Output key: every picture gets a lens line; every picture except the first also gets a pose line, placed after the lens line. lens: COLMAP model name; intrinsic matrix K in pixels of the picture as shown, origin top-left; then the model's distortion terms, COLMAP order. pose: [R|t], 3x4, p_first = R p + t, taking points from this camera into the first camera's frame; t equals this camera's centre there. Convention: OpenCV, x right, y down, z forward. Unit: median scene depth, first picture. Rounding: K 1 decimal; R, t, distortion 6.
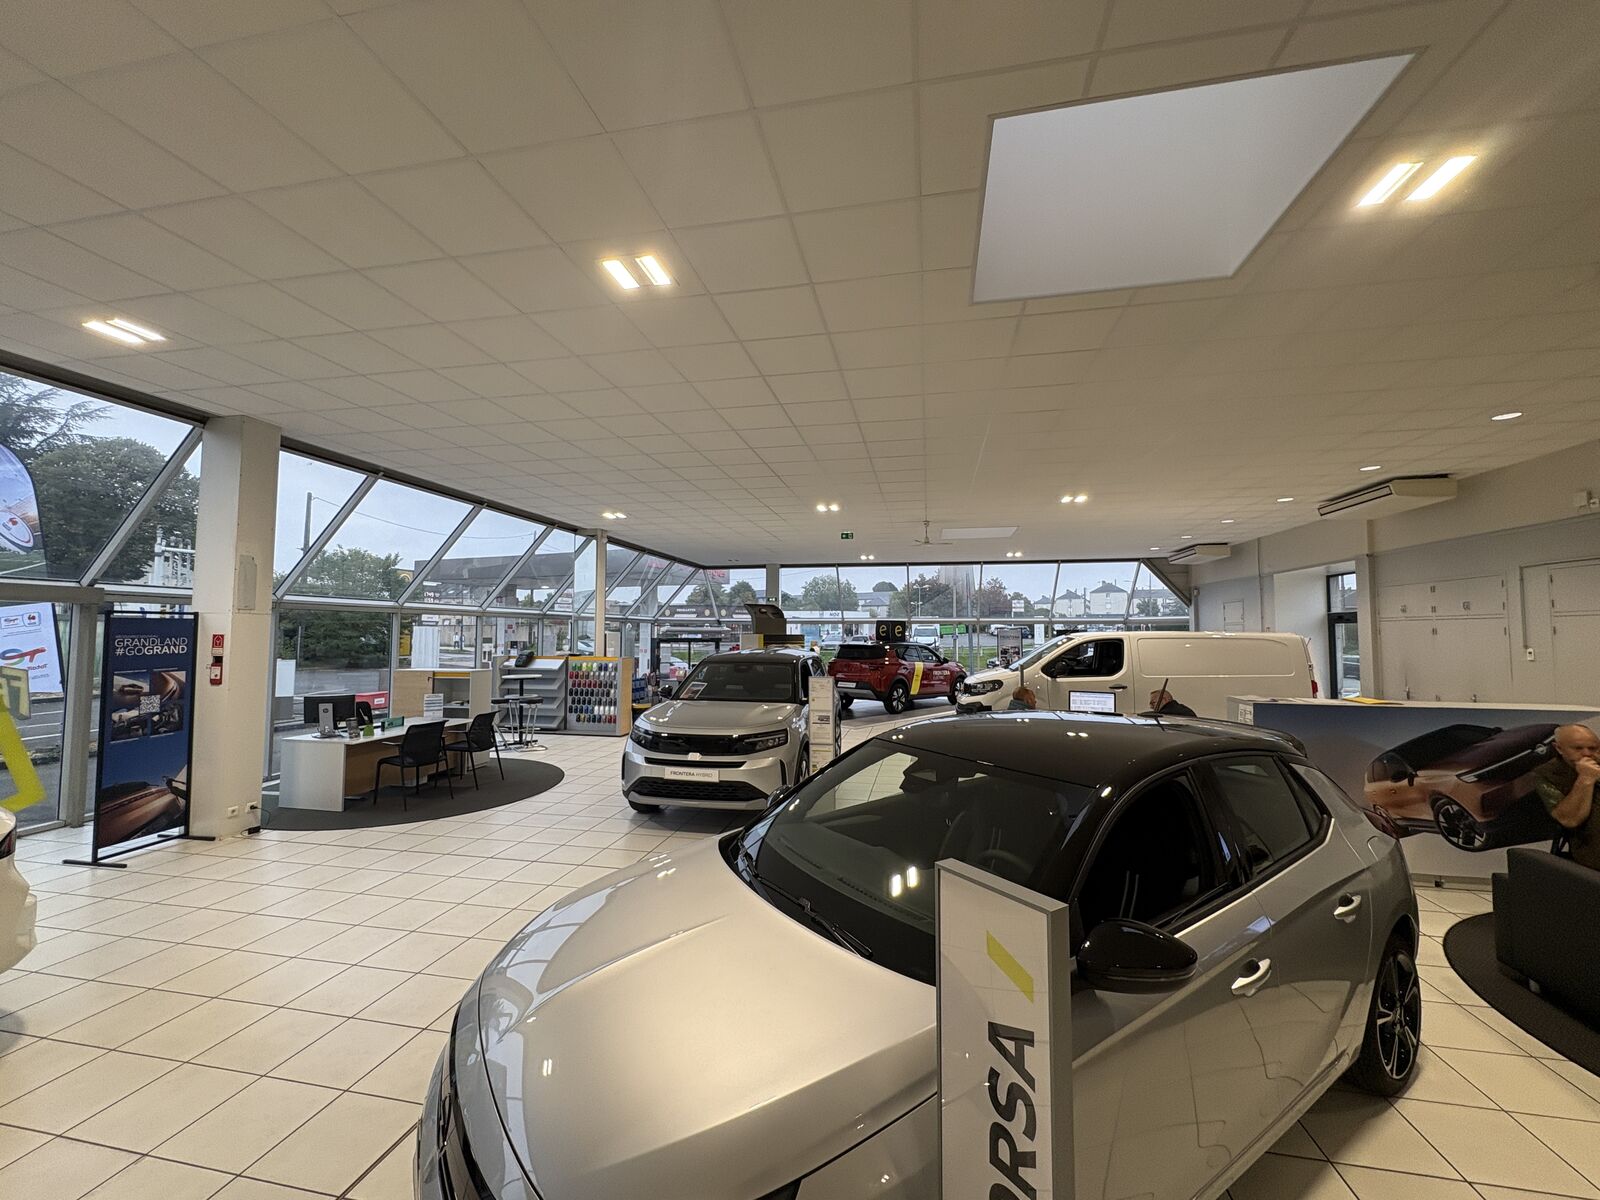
lens RADIAL K [[638.5, 0, 803.8], [0, 638.5, 602.0], [0, 0, 1]] dist [-0.002195, 0.000645]
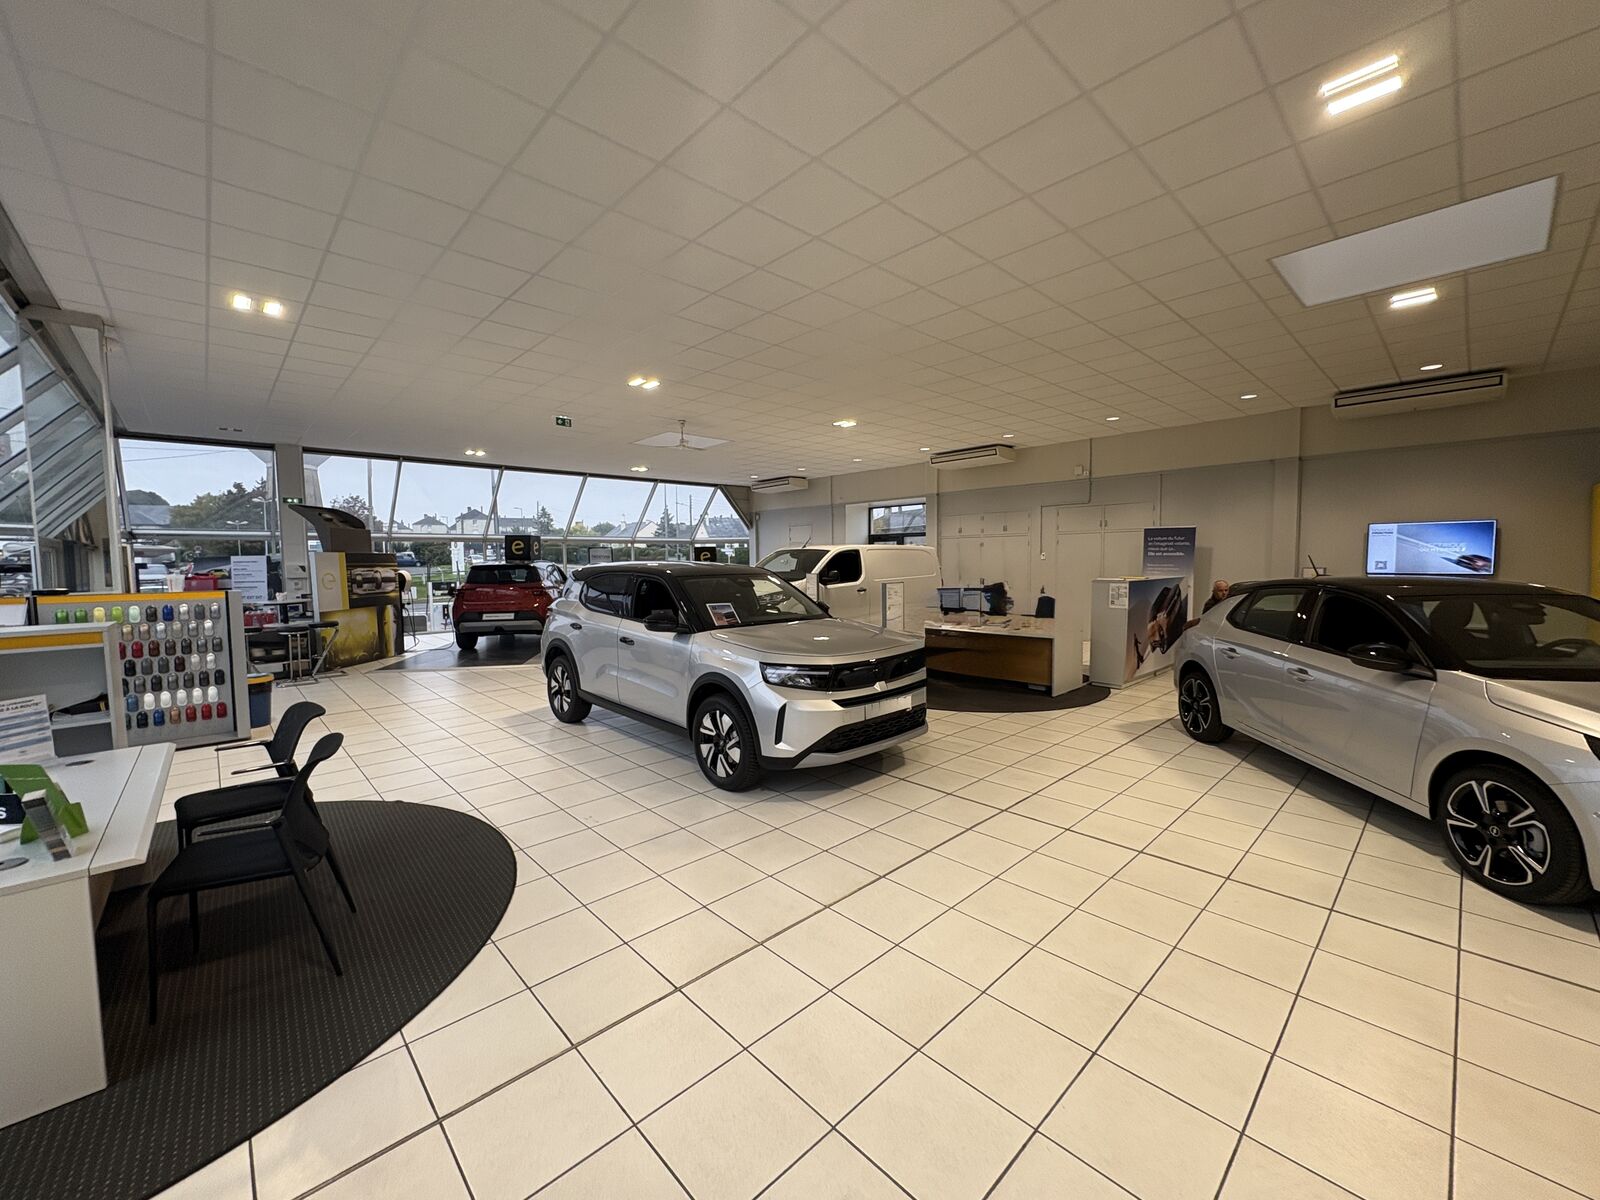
lens RADIAL K [[638.5, 0, 795.4], [0, 638.5, 596.5], [0, 0, 1]] dist [-0.002195, 0.000645]
pose [[0.582637, -0.057337, 0.810707, -0.427261], [-0.025728, 0.995707, 0.088911, 0.032733], [-0.812325, -0.072661, 0.578661, 0.318668]]
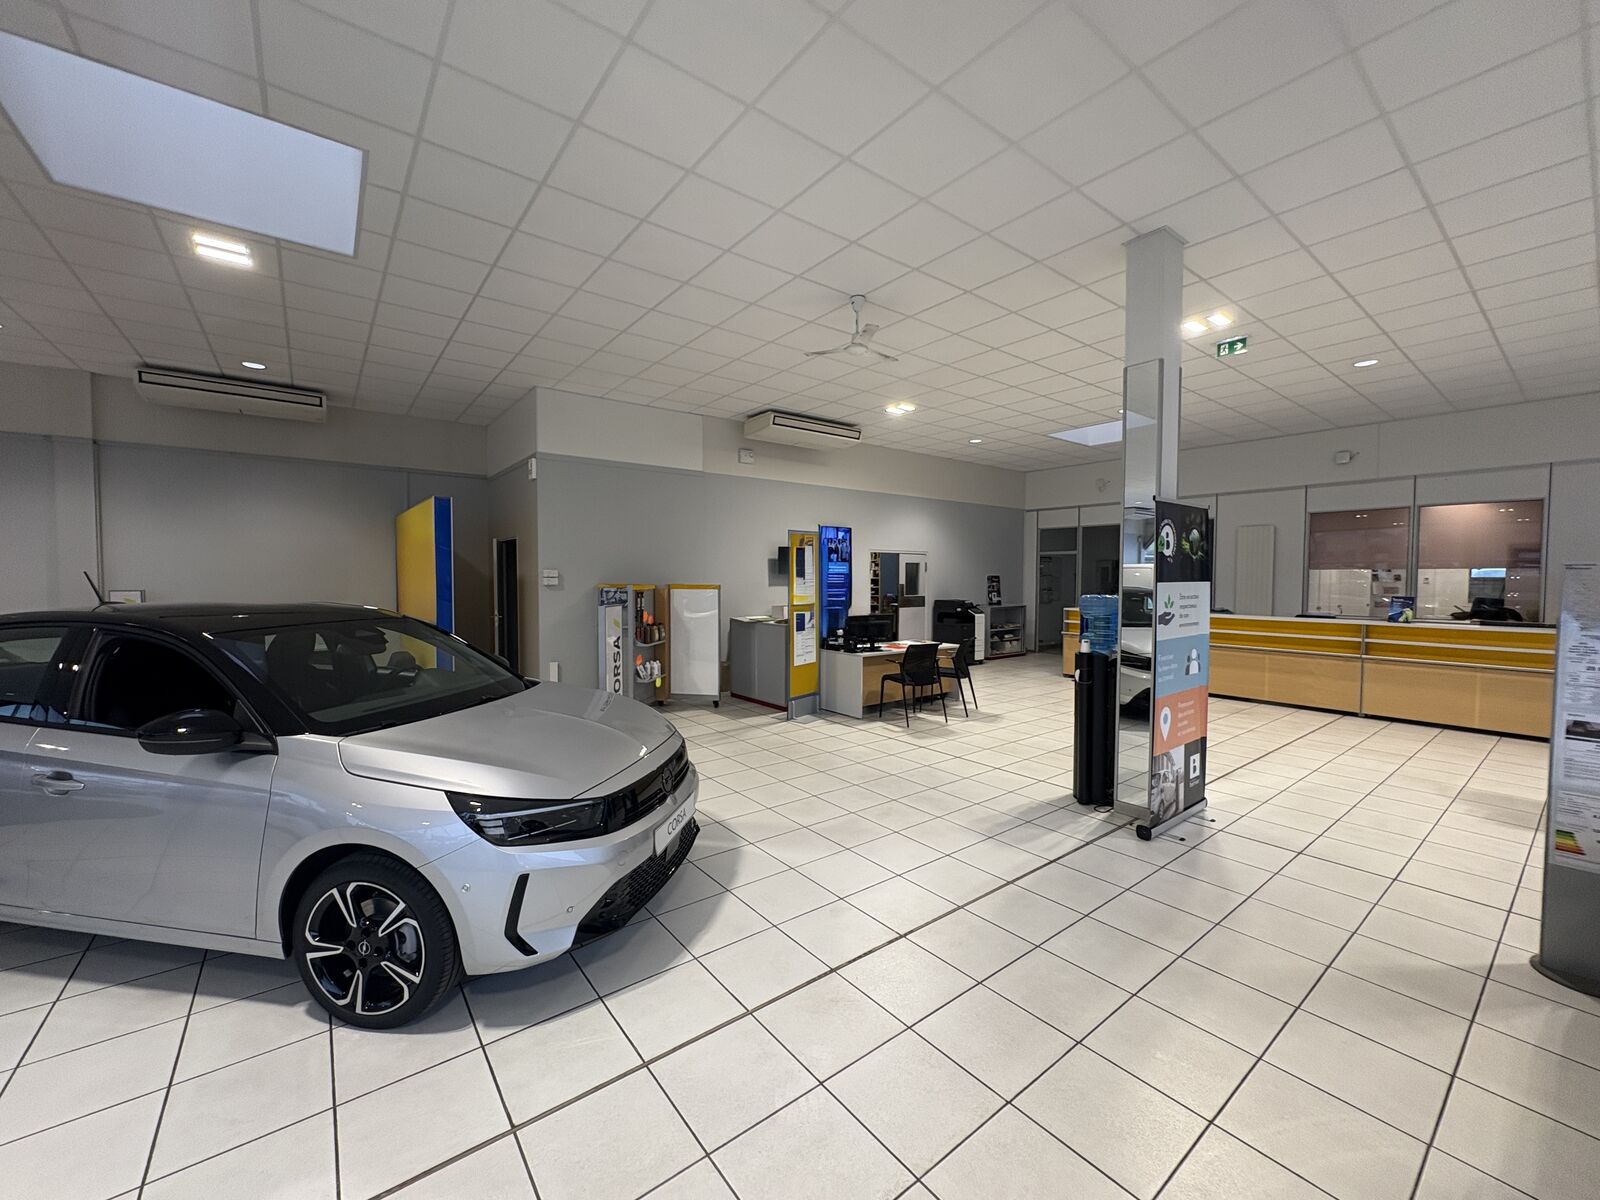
lens RADIAL K [[638.5, 0, 800.1], [0, 638.5, 607.6], [0, 0, 1]] dist [-0.002195, 0.000645]
pose [[-0.750465, -0.036737, 0.659889, -0.337202], [-0.039512, 0.999162, 0.010689, 0.034060], [-0.659728, -0.018051, -0.751287, 0.301378]]
